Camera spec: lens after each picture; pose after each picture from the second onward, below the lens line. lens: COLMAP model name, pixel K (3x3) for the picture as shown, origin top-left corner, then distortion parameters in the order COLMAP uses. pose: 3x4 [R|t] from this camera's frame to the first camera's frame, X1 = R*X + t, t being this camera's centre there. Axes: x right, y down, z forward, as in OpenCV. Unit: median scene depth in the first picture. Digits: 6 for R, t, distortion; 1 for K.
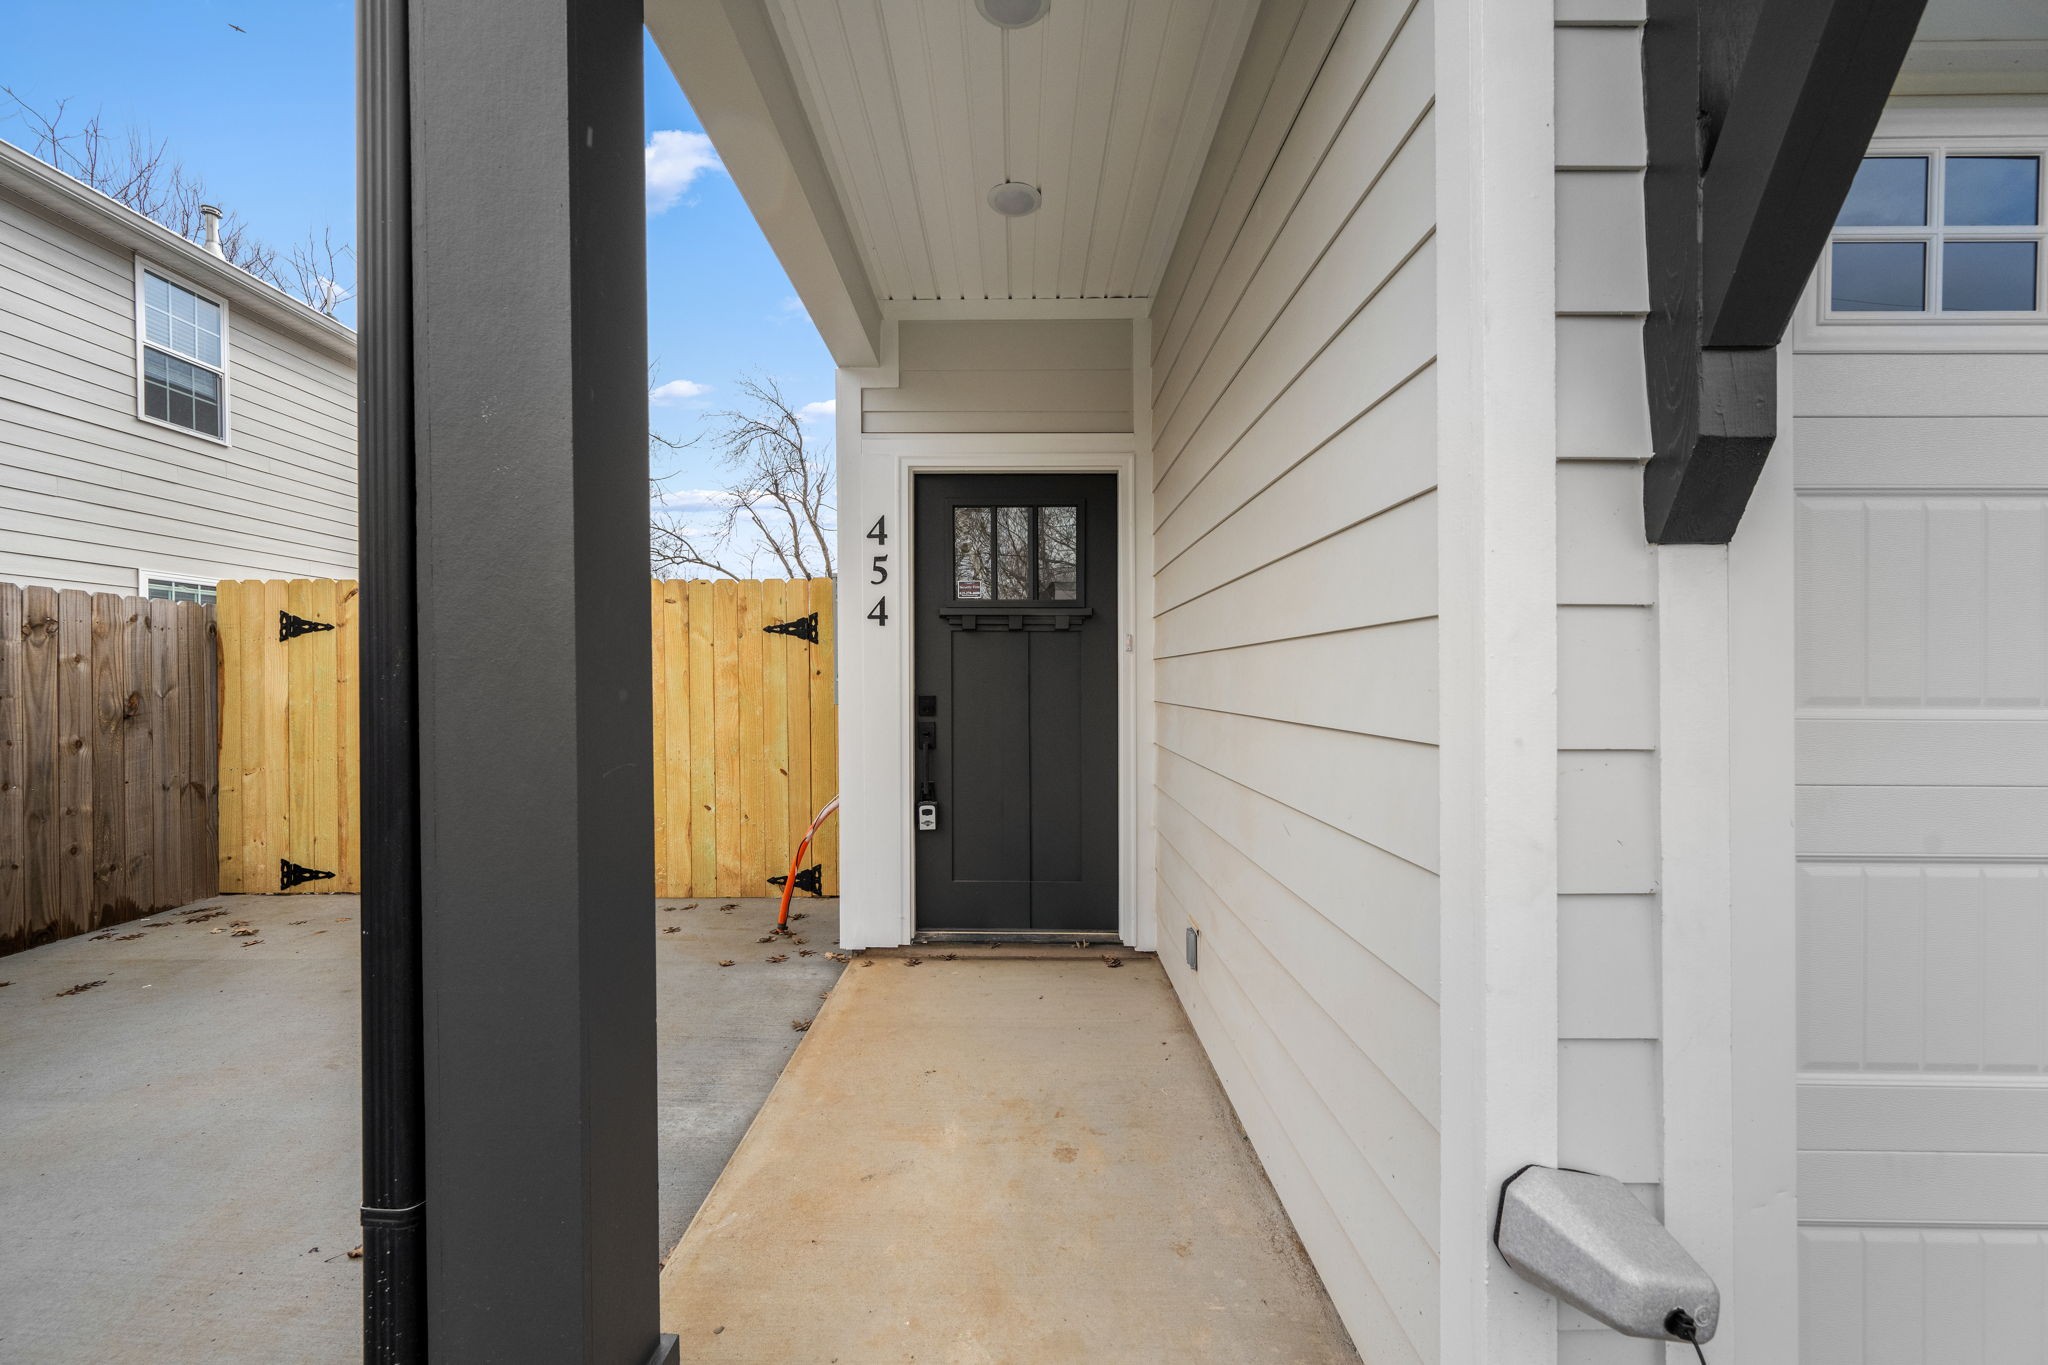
lens RADIAL K [[816.3, 0, 1024.0], [0, 816.3, 682.5], [0, 0, 1]] dist [-0.000581, -0.000054]
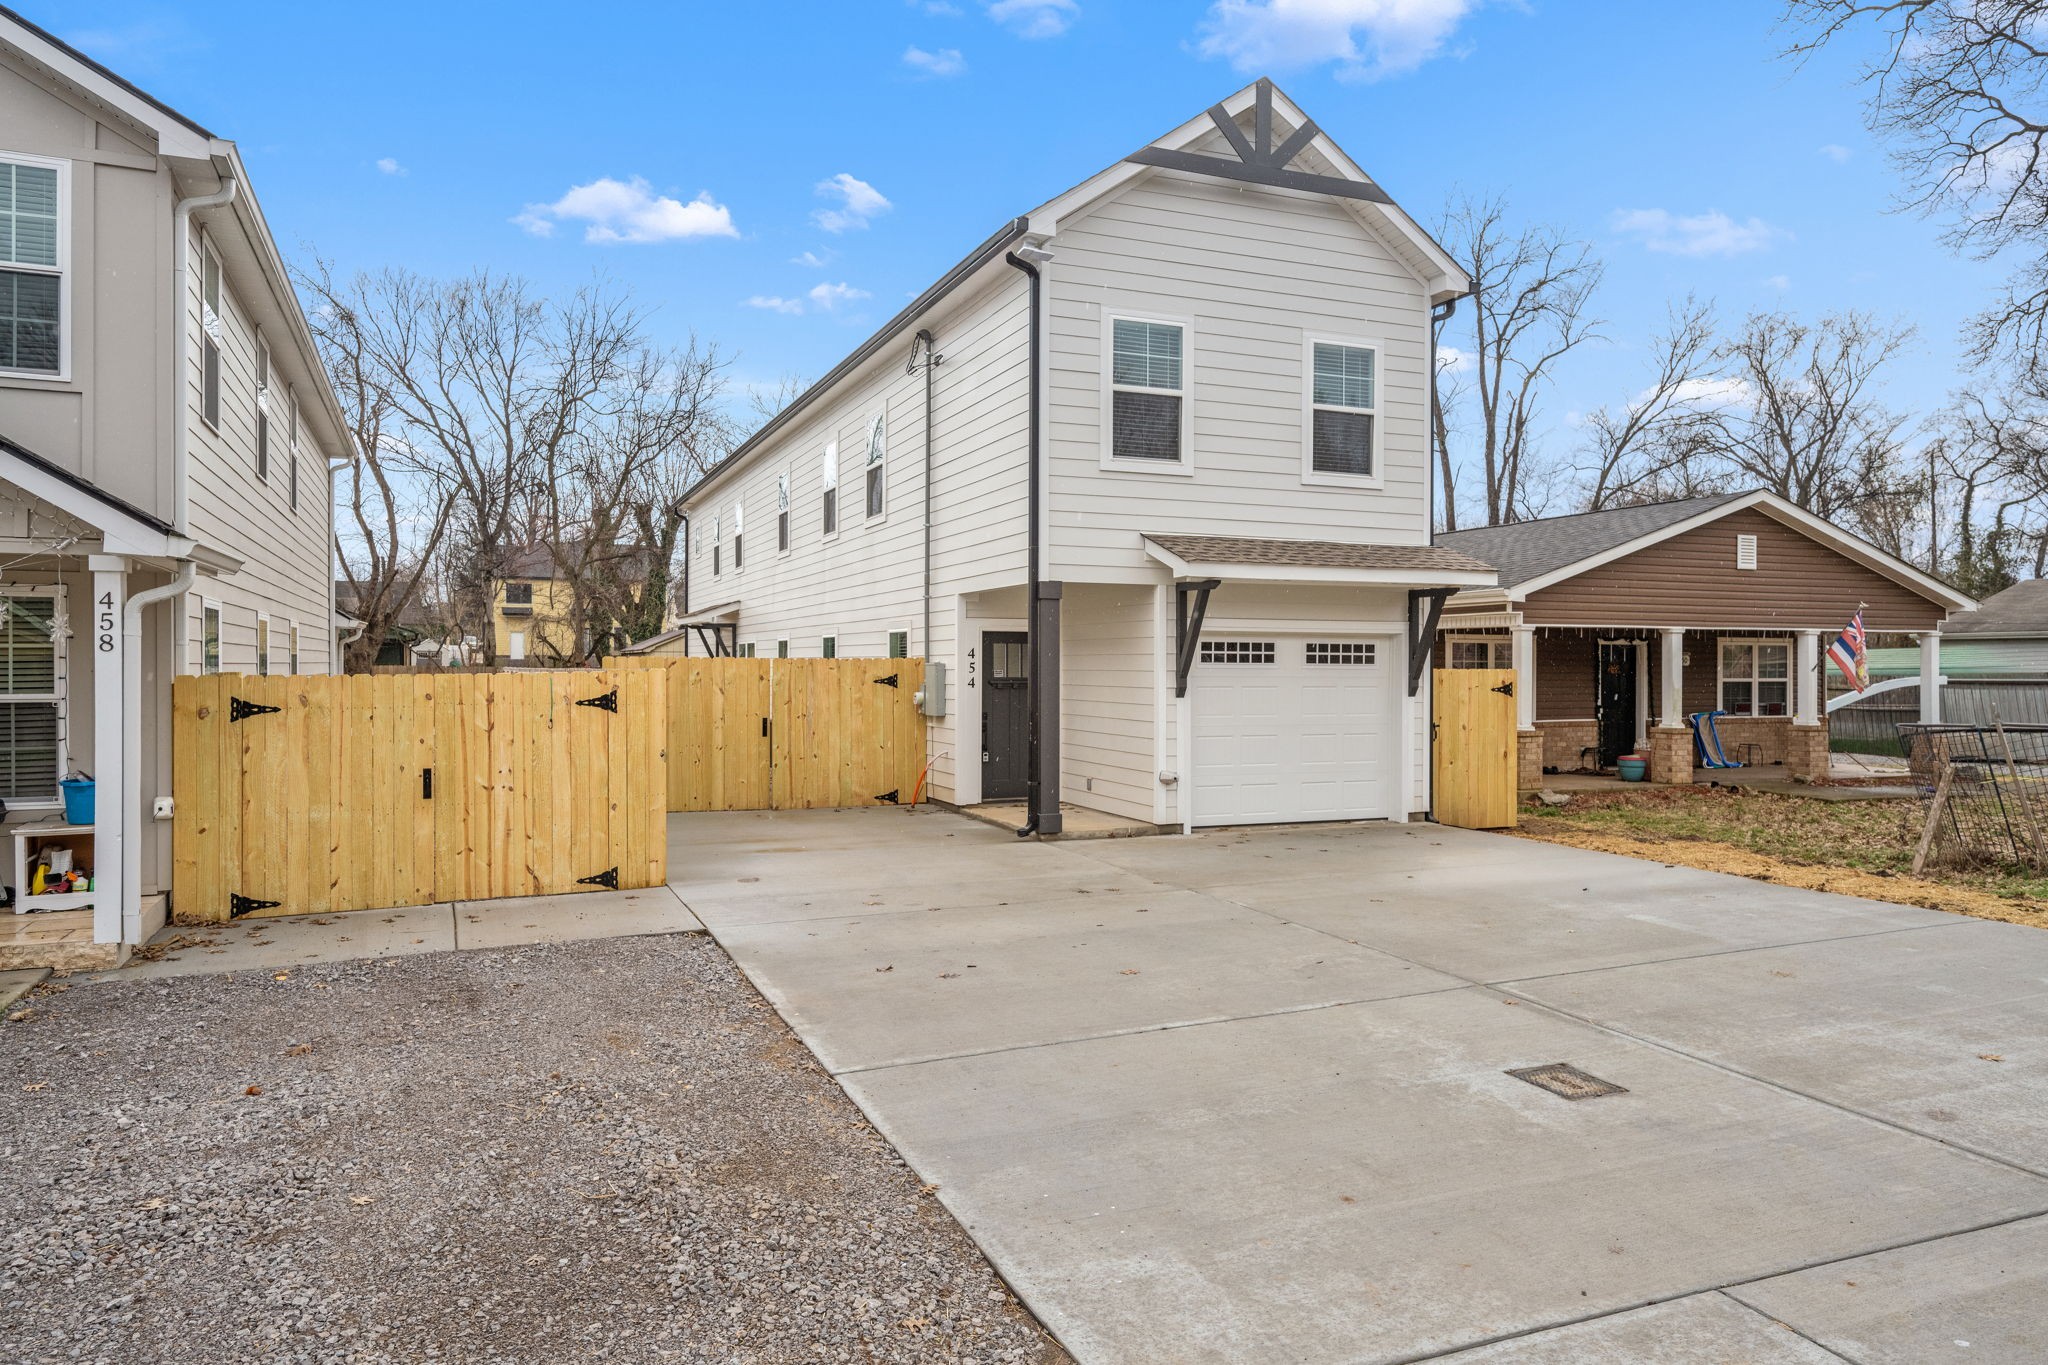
lens RADIAL K [[1349.3, 0, 1024.0], [0, 1349.3, 682.5], [0, 0, 1]] dist [0.002527, 0.000151]
pose [[0.928458, -0.003201, 0.371424, -1.657397], [-0.001402, 0.999926, 0.012122, -0.138173], [-0.371435, -0.011775, 0.928384, -3.207435]]
